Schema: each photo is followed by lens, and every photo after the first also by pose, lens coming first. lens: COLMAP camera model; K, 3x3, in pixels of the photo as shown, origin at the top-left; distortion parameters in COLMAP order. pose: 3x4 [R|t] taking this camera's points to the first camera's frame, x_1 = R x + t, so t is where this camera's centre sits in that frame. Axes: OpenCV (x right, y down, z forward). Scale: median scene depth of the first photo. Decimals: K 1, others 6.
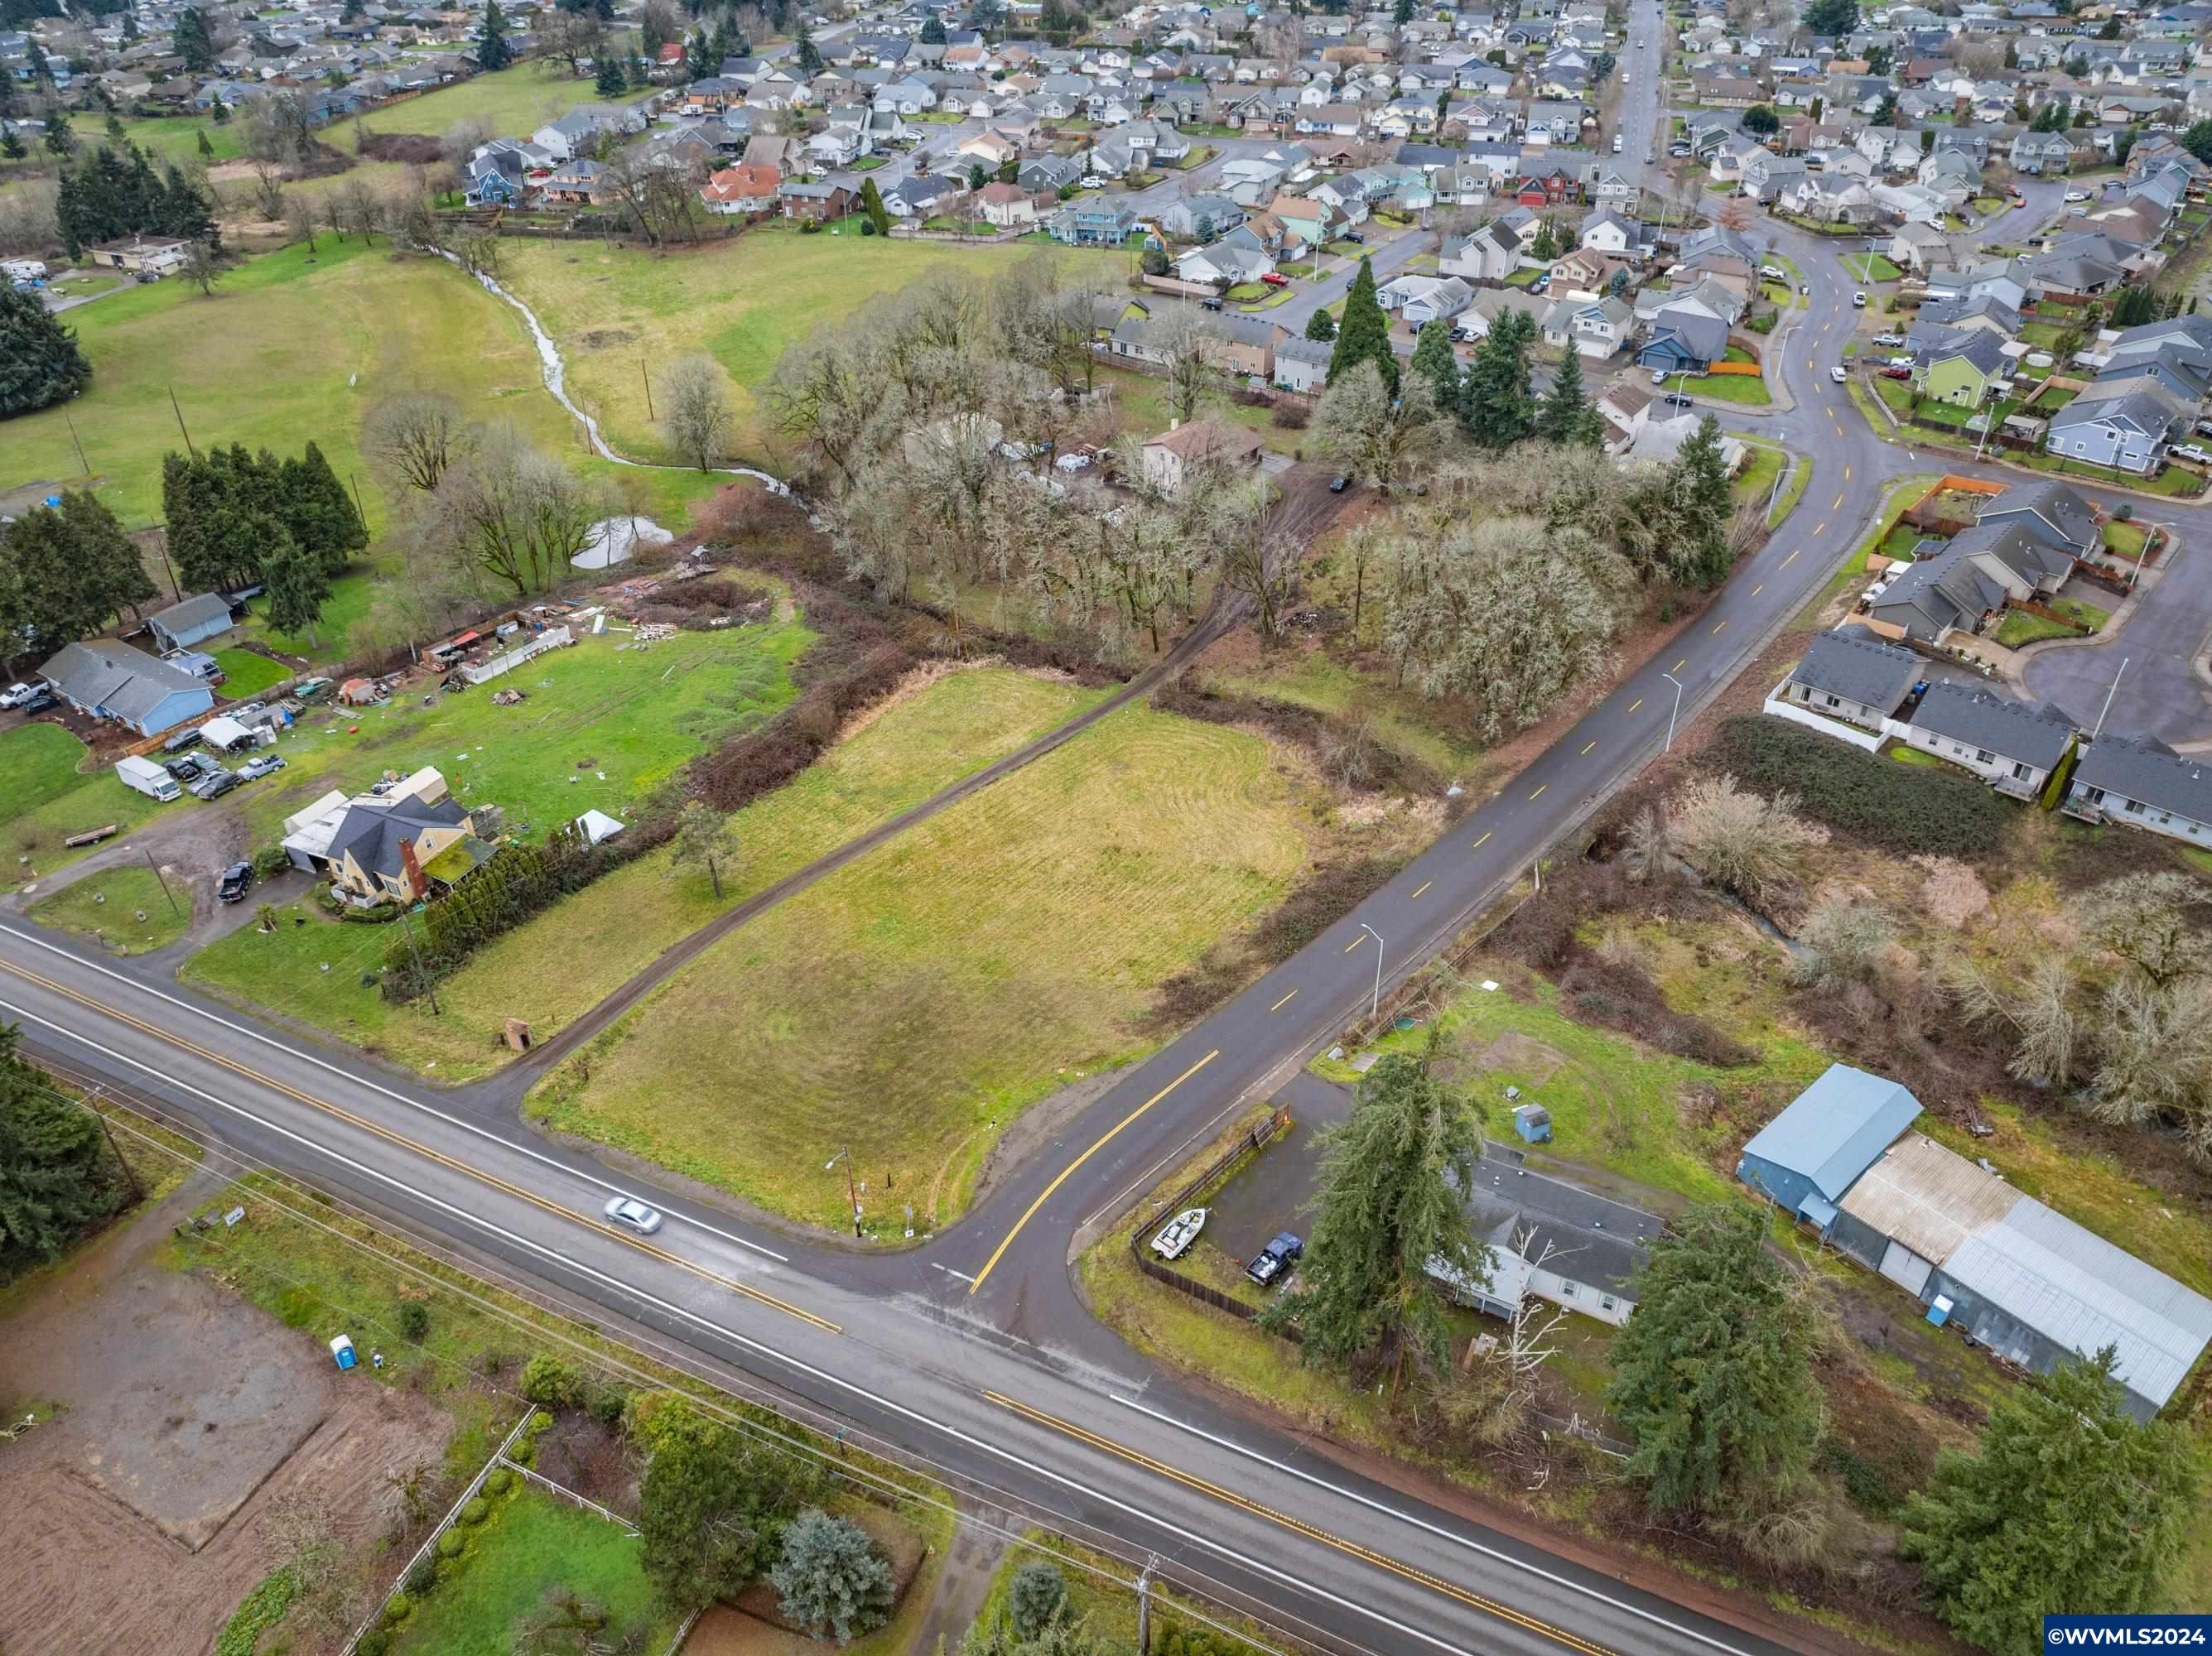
lens RADIAL K [[1554.3, 0, 1106.0], [0, 1554.3, 828.0], [0, 0, 1]] dist [-0.036050, -0.002134]
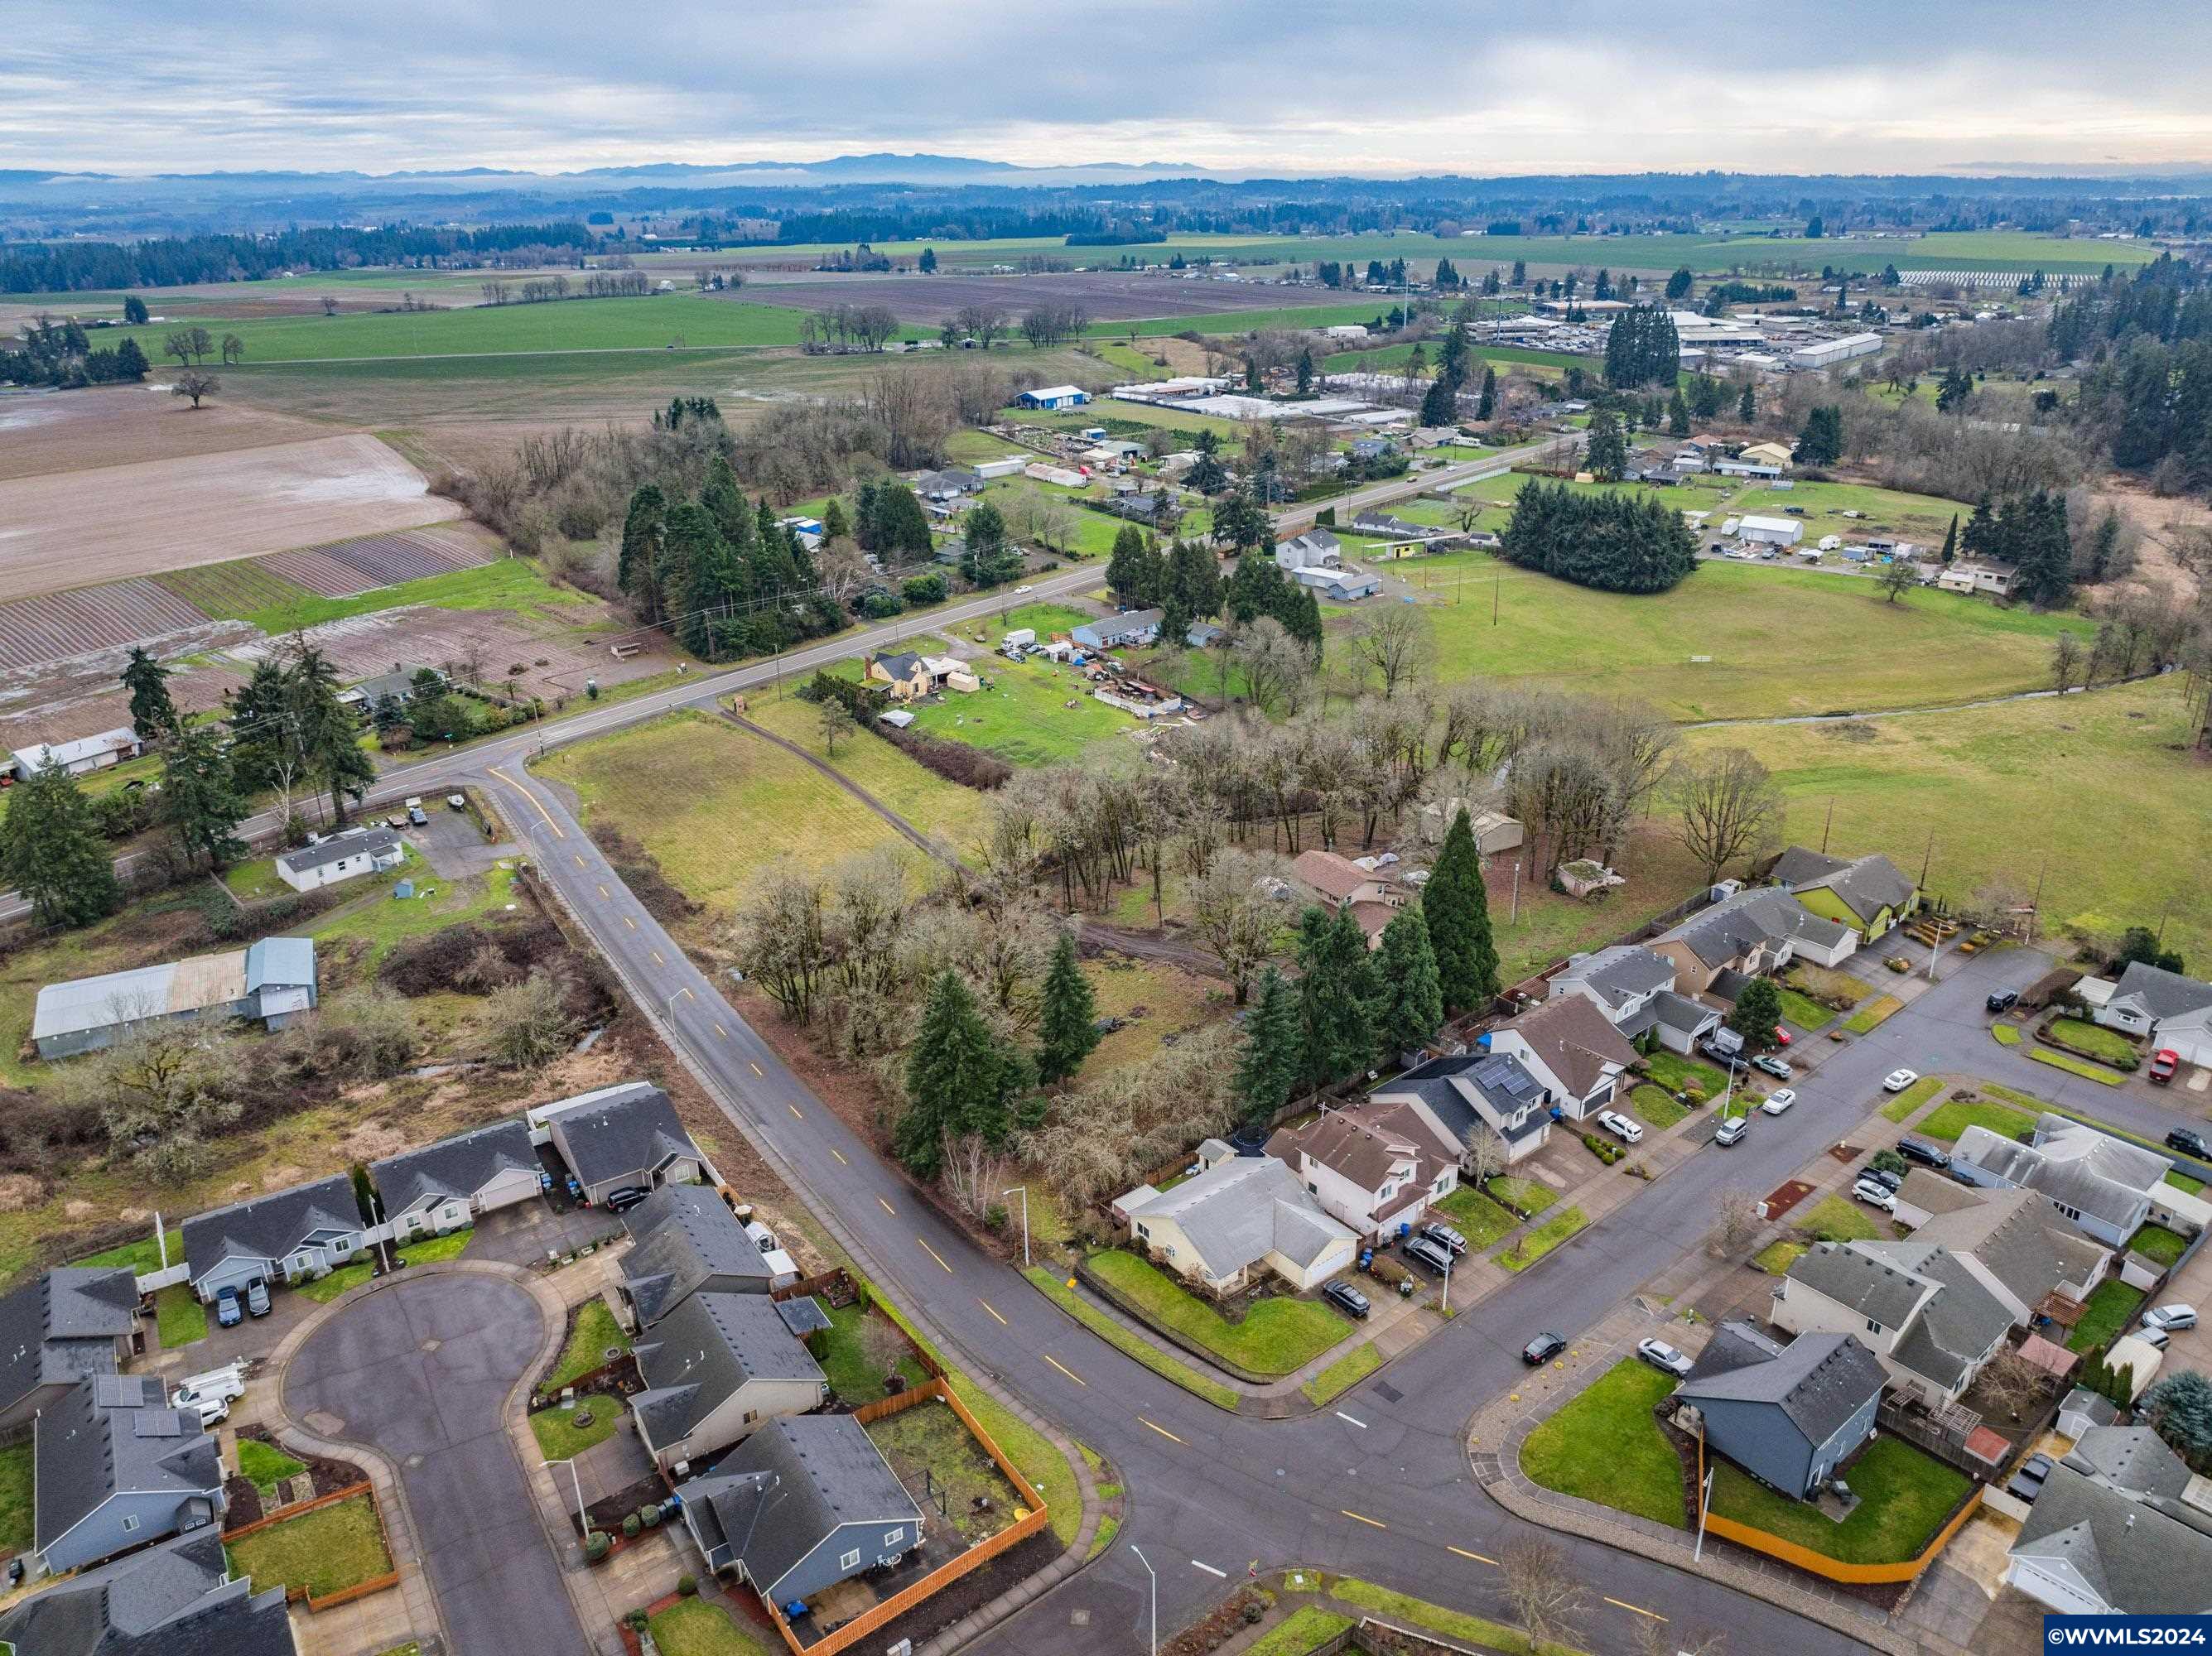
lens RADIAL K [[1557.0, 0, 1106.0], [0, 1557.0, 828.0], [0, 0, 1]] dist [-0.053714, 0.026830]
pose [[-0.260489, 0.381954, -0.886711, 0.902821], [-0.545019, 0.699914, 0.461601, -0.626604], [0.796932, 0.603516, 0.025852, 0.868060]]
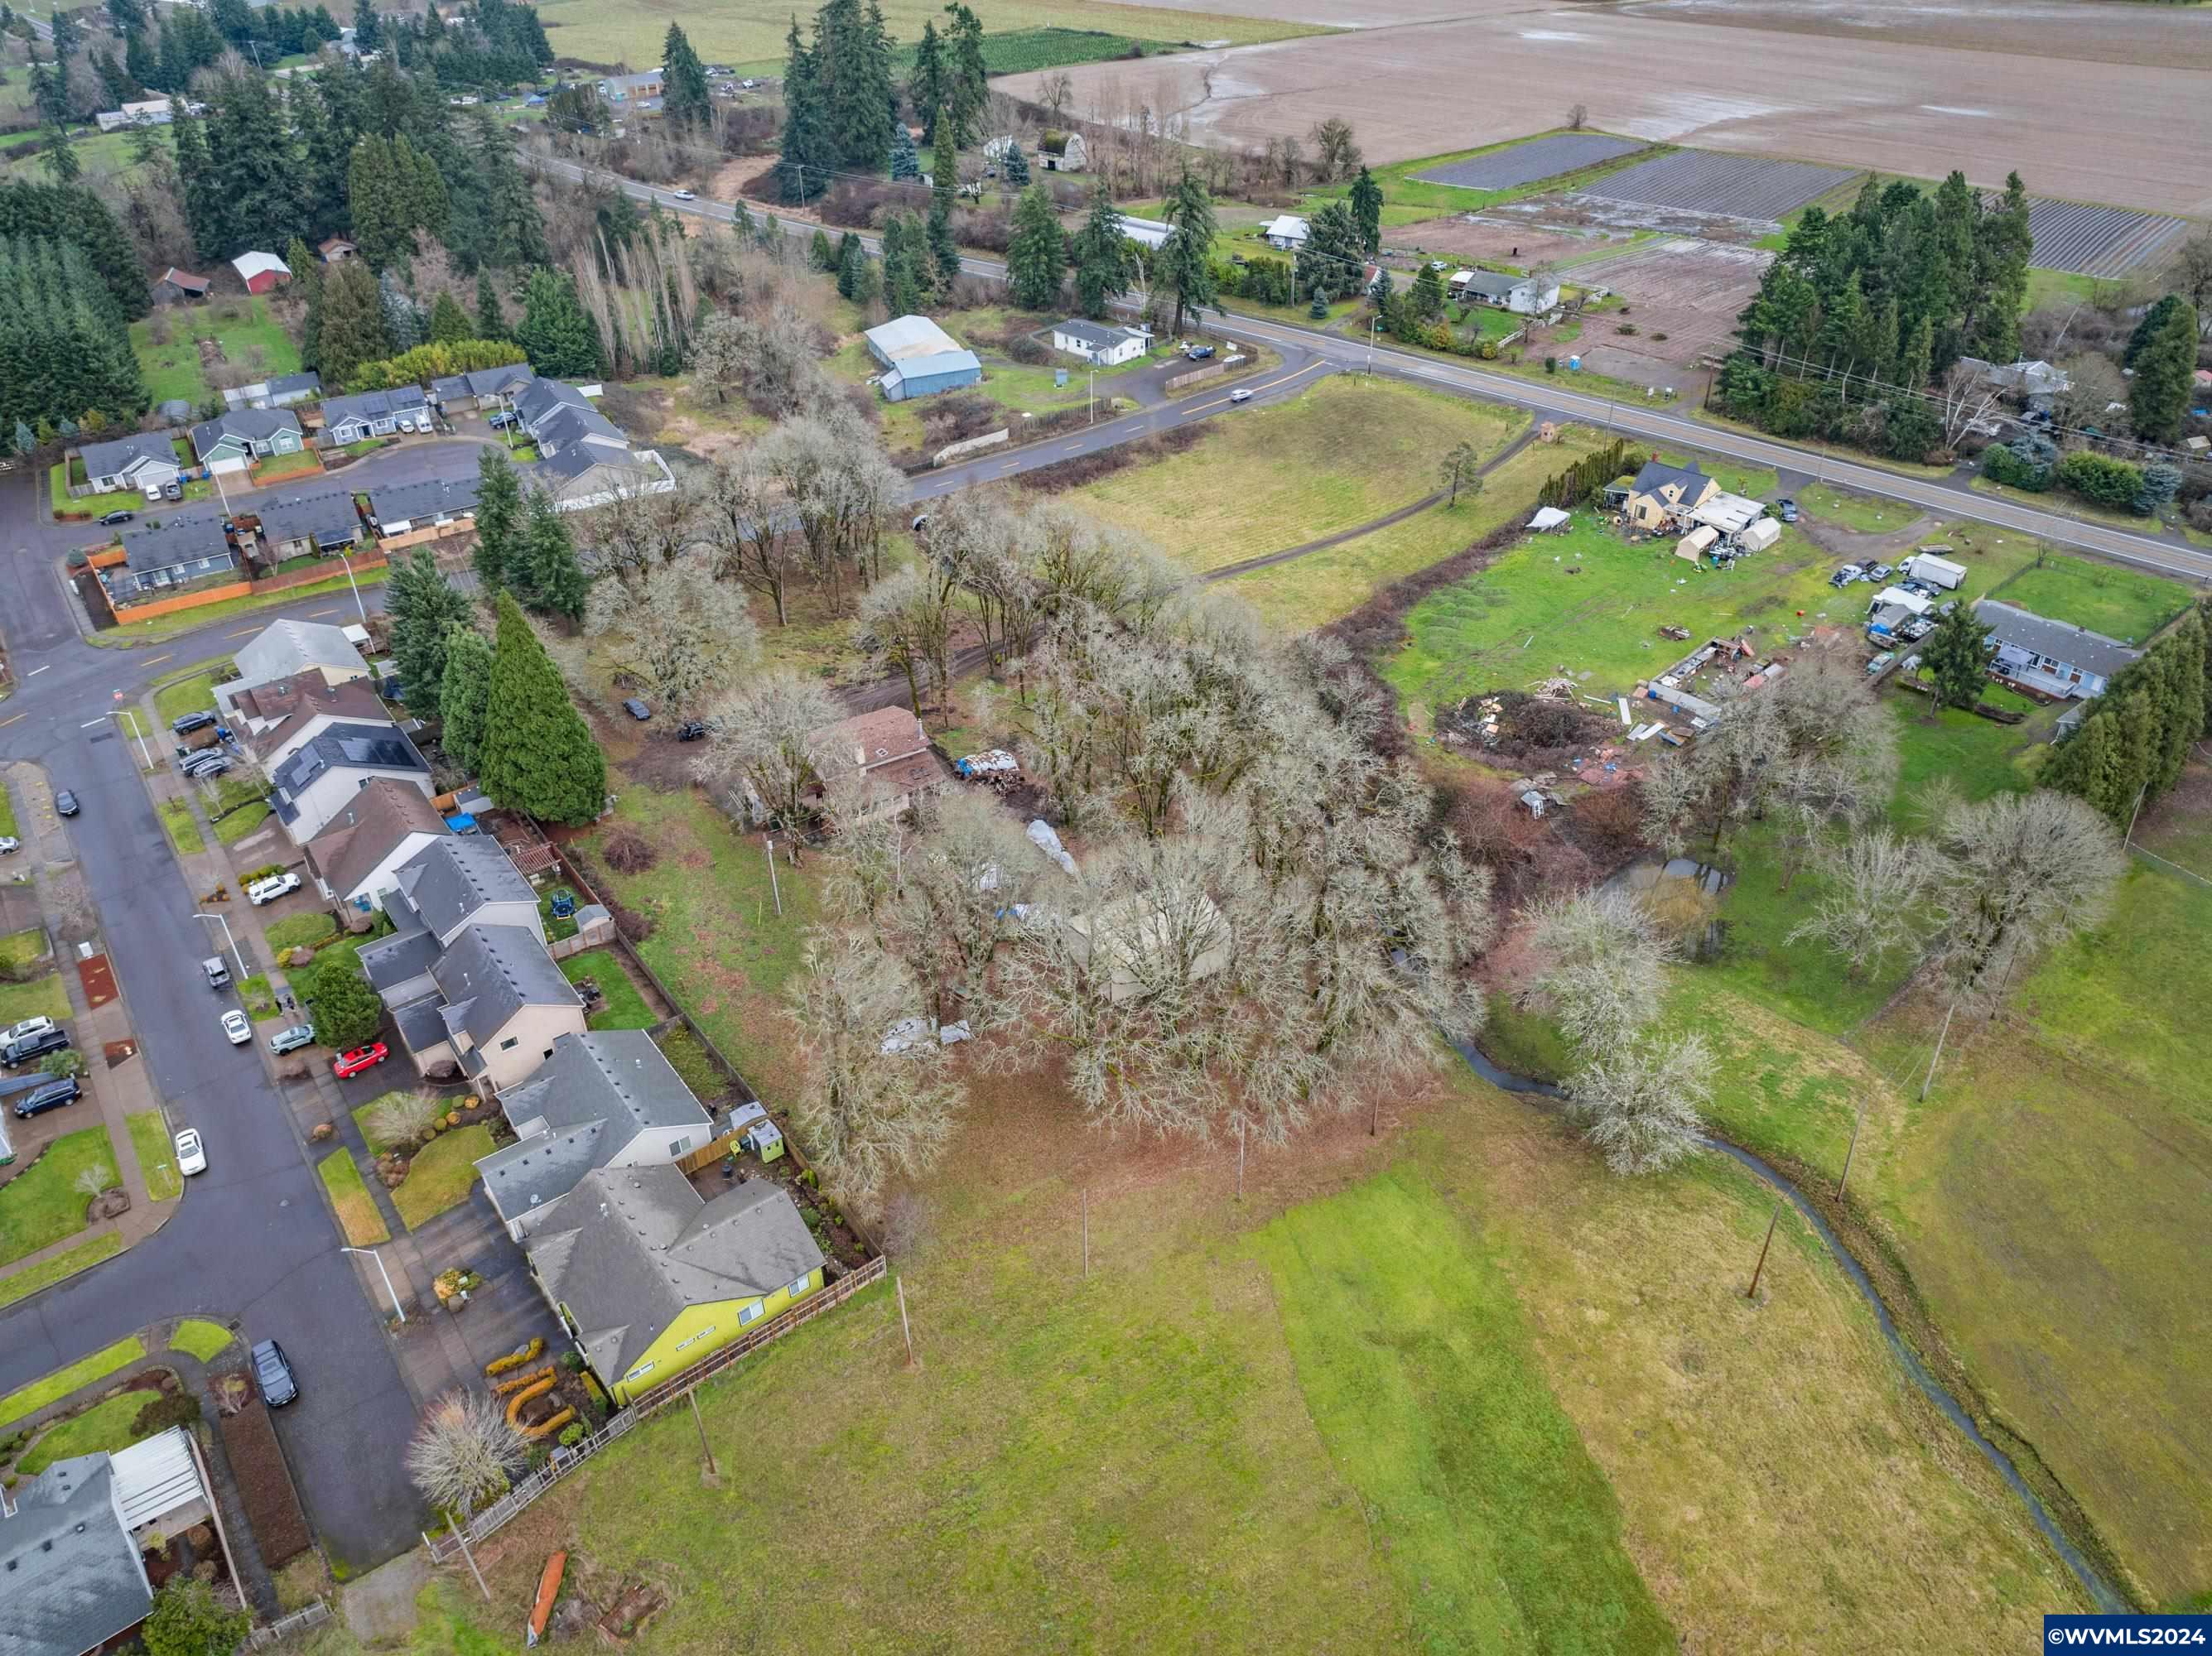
lens RADIAL K [[1554.3, 0, 1106.0], [0, 1554.3, 828.0], [0, 0, 1]] dist [-0.036050, -0.002134]
pose [[-0.953968, -0.150371, 0.259486, -0.251889], [0.194059, 0.350176, 0.916361, -0.886062], [-0.228660, 0.924535, -0.304876, 1.254002]]
